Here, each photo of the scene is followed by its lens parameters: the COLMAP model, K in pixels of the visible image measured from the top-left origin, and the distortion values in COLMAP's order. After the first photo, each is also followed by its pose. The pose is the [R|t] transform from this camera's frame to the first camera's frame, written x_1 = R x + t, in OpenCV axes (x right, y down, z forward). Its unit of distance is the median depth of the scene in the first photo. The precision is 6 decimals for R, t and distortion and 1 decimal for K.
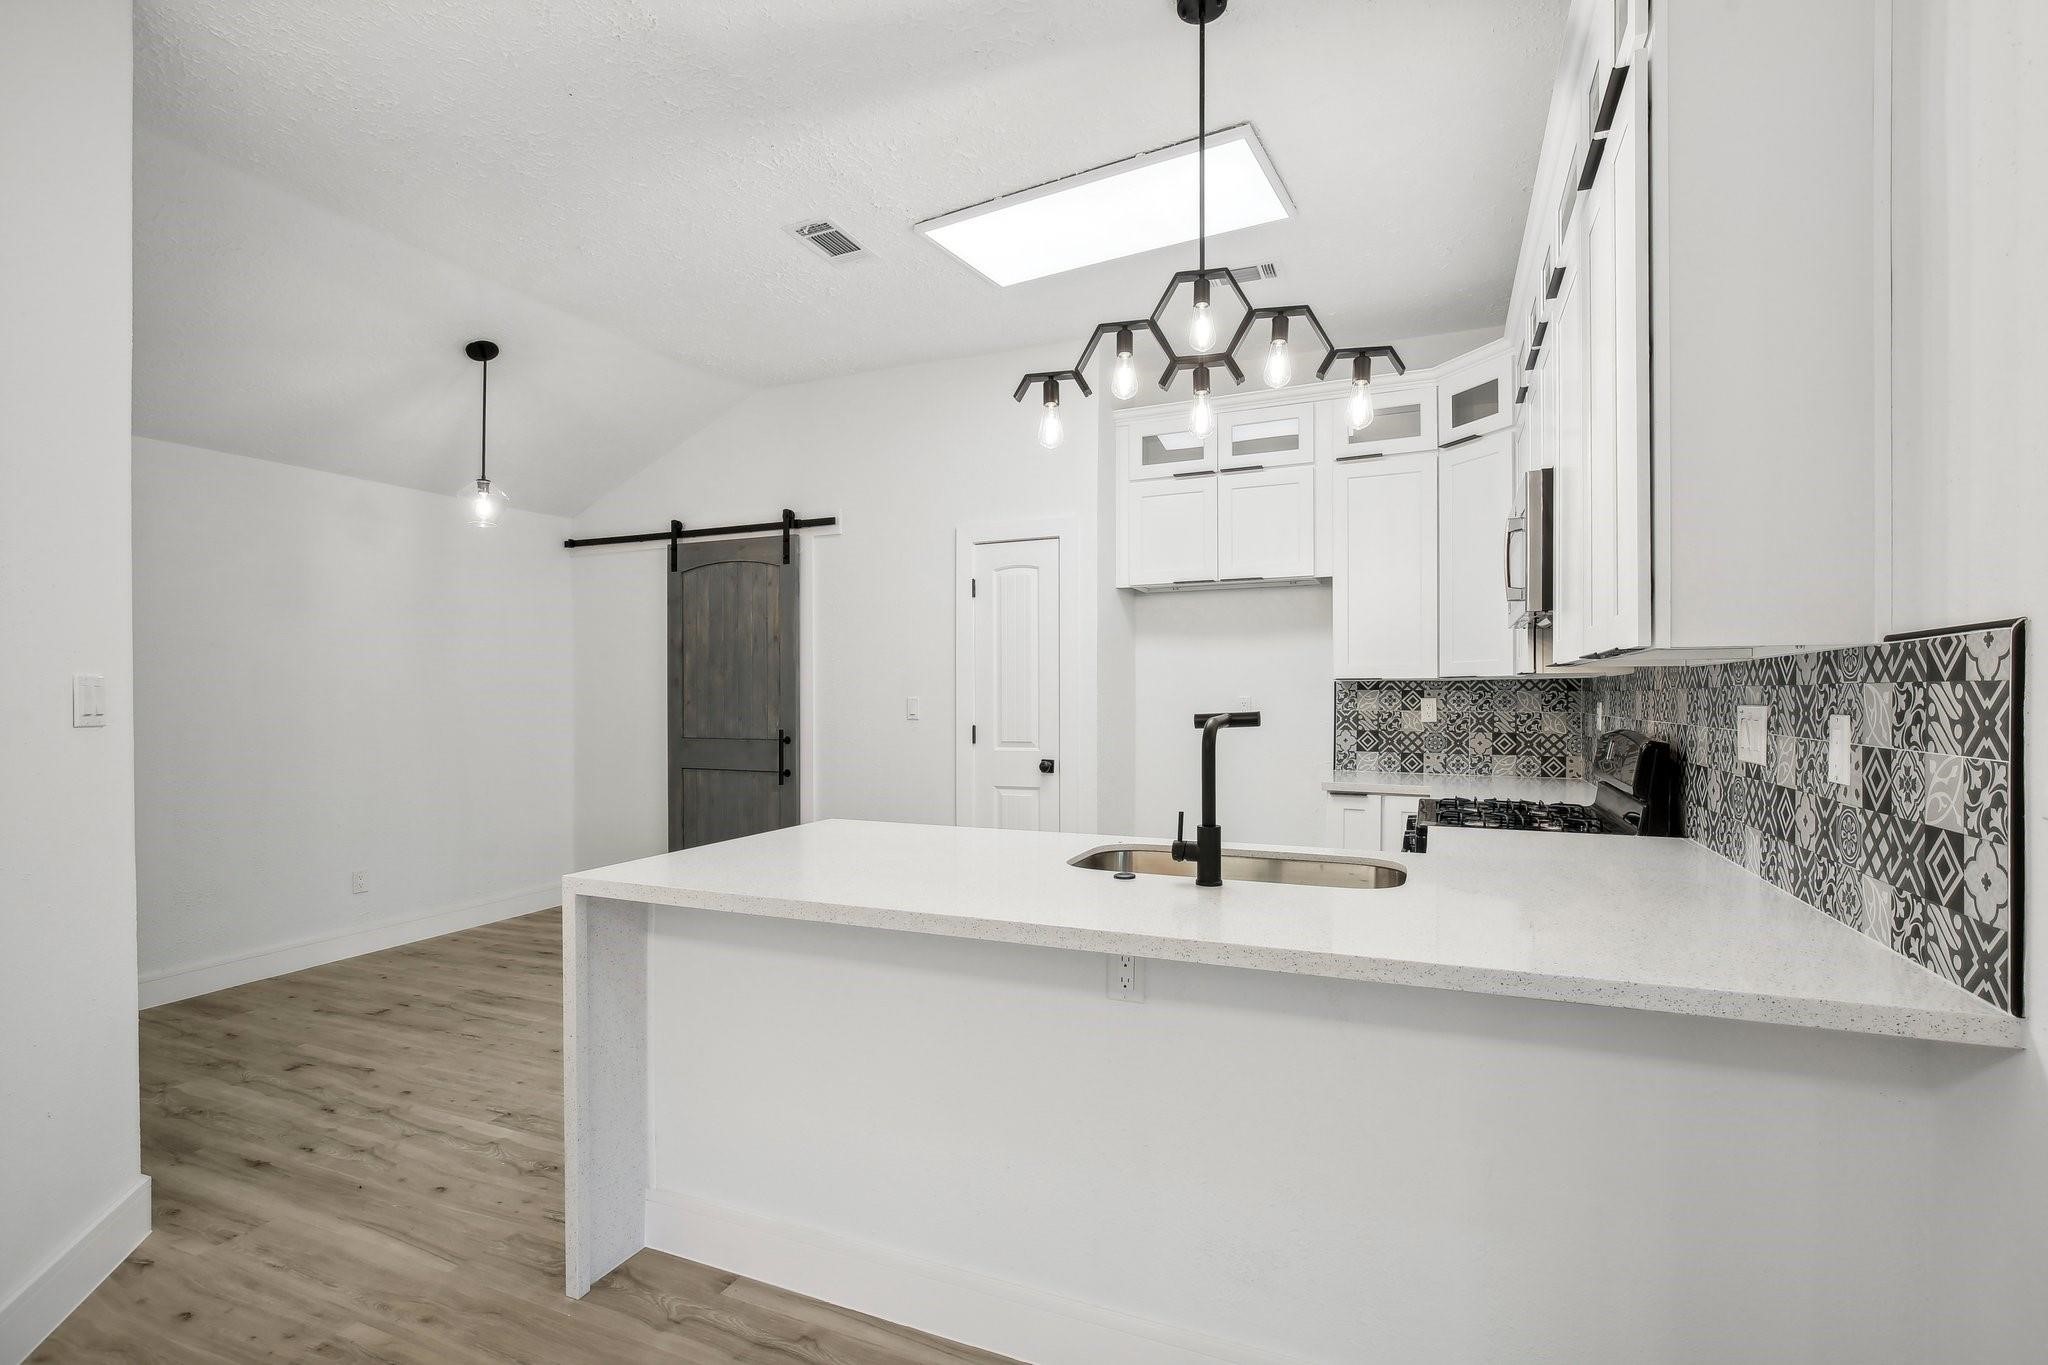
lens RADIAL K [[929.1, 0, 1072.9], [0, 929.1, 695.4], [0, 0, 1]] dist [-0.006553, -0.000148]
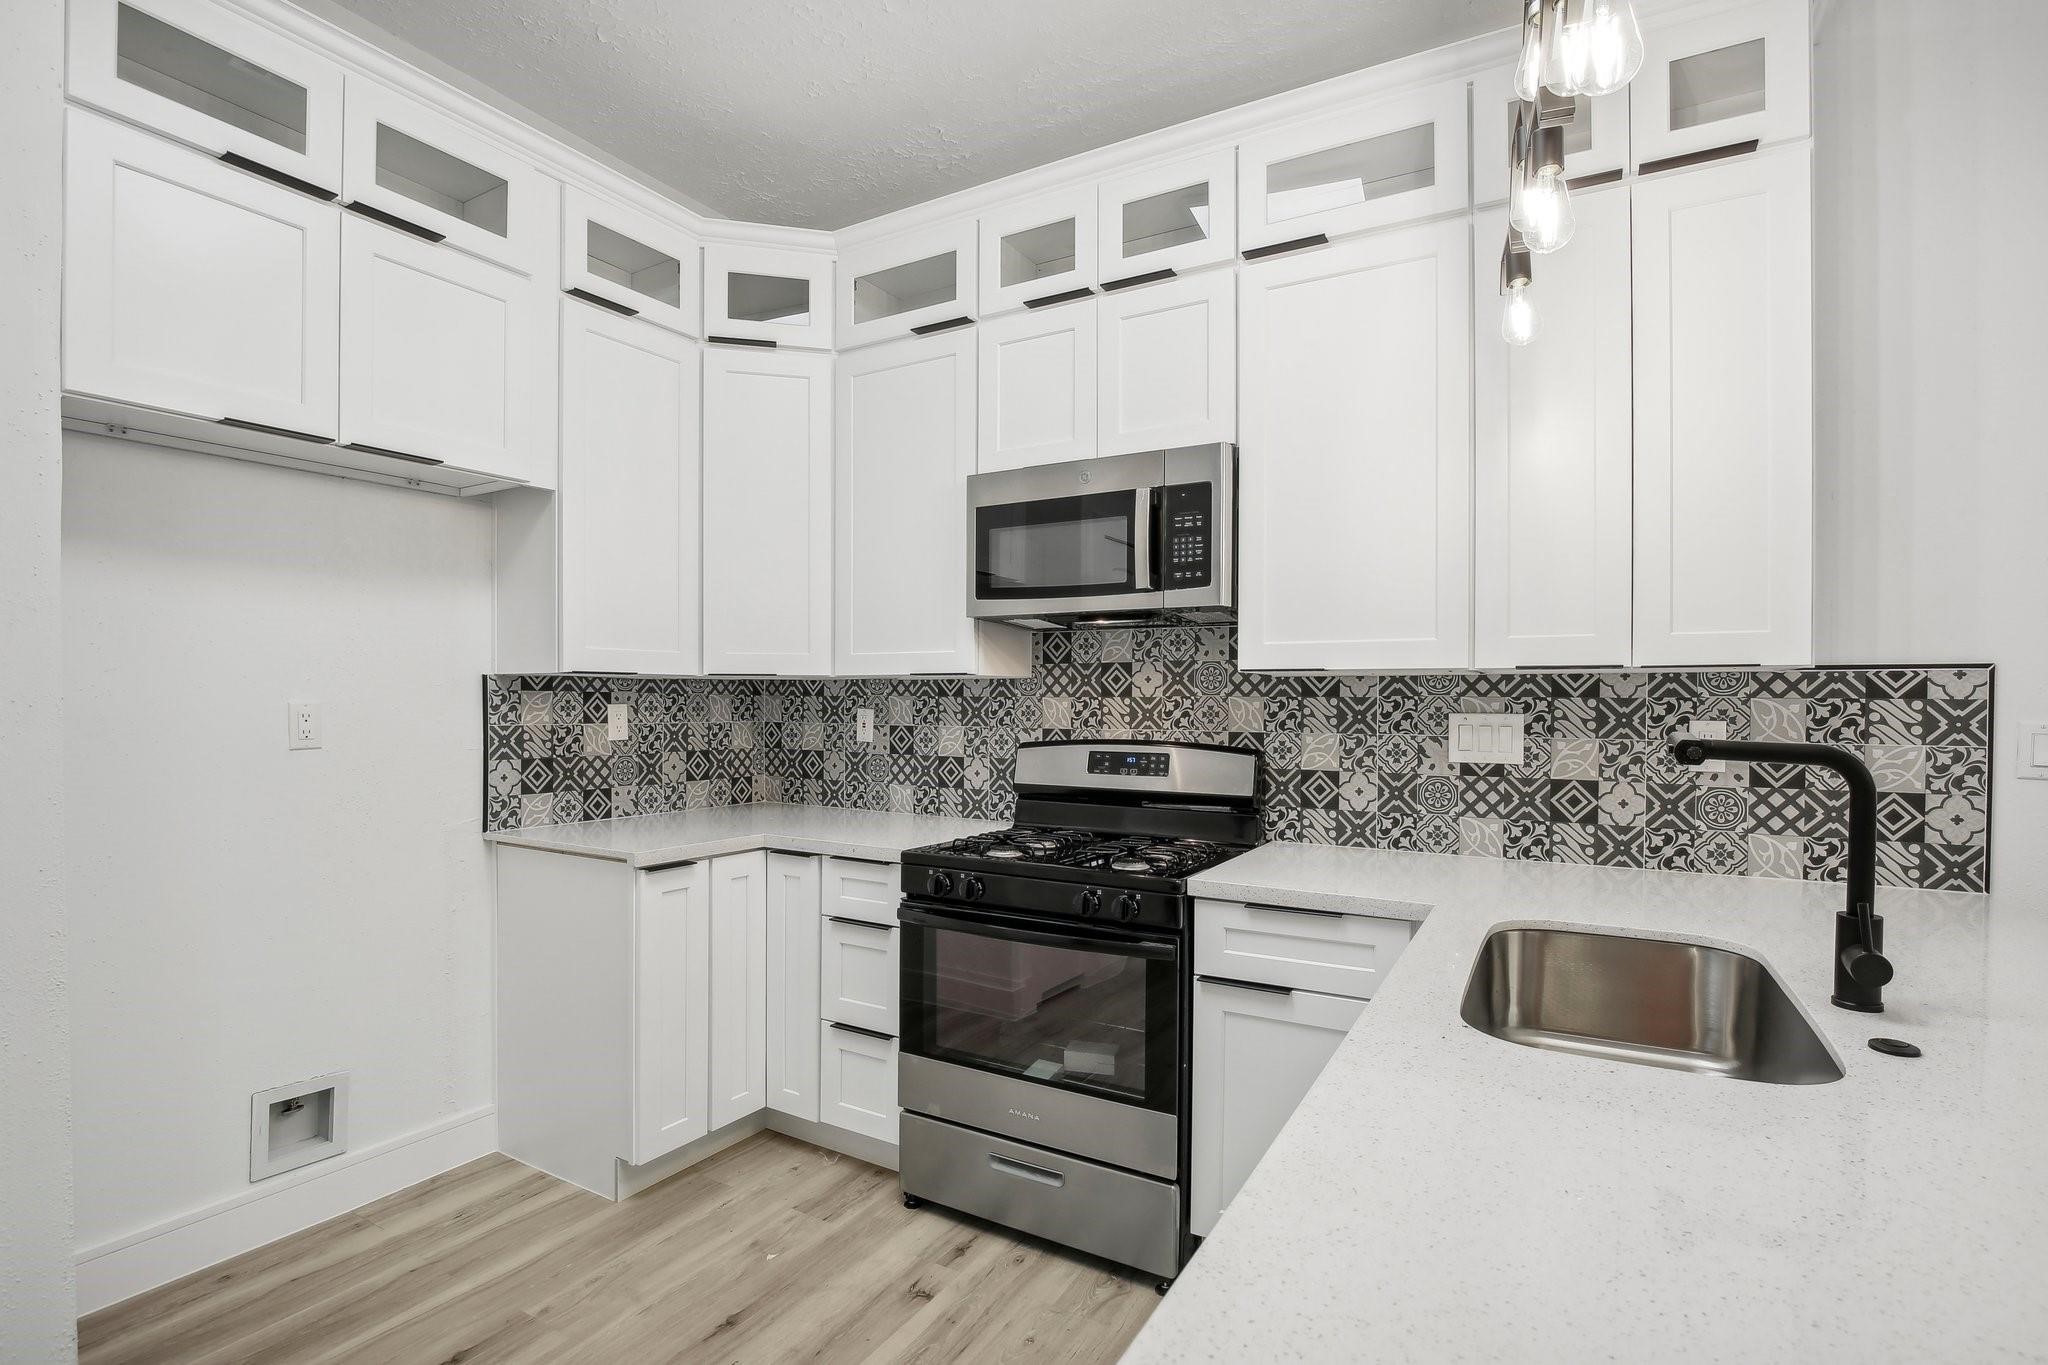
lens RADIAL K [[954.1, 0, 1031.1], [0, 954.1, 703.1], [0, 0, 1]] dist [-0.015462, 0.006221]
pose [[0.155925, -0.001930, 0.987767, -0.241096], [-0.005253, 0.999982, 0.002783, -0.001235], [-0.987755, -0.005622, 0.155912, 0.600336]]
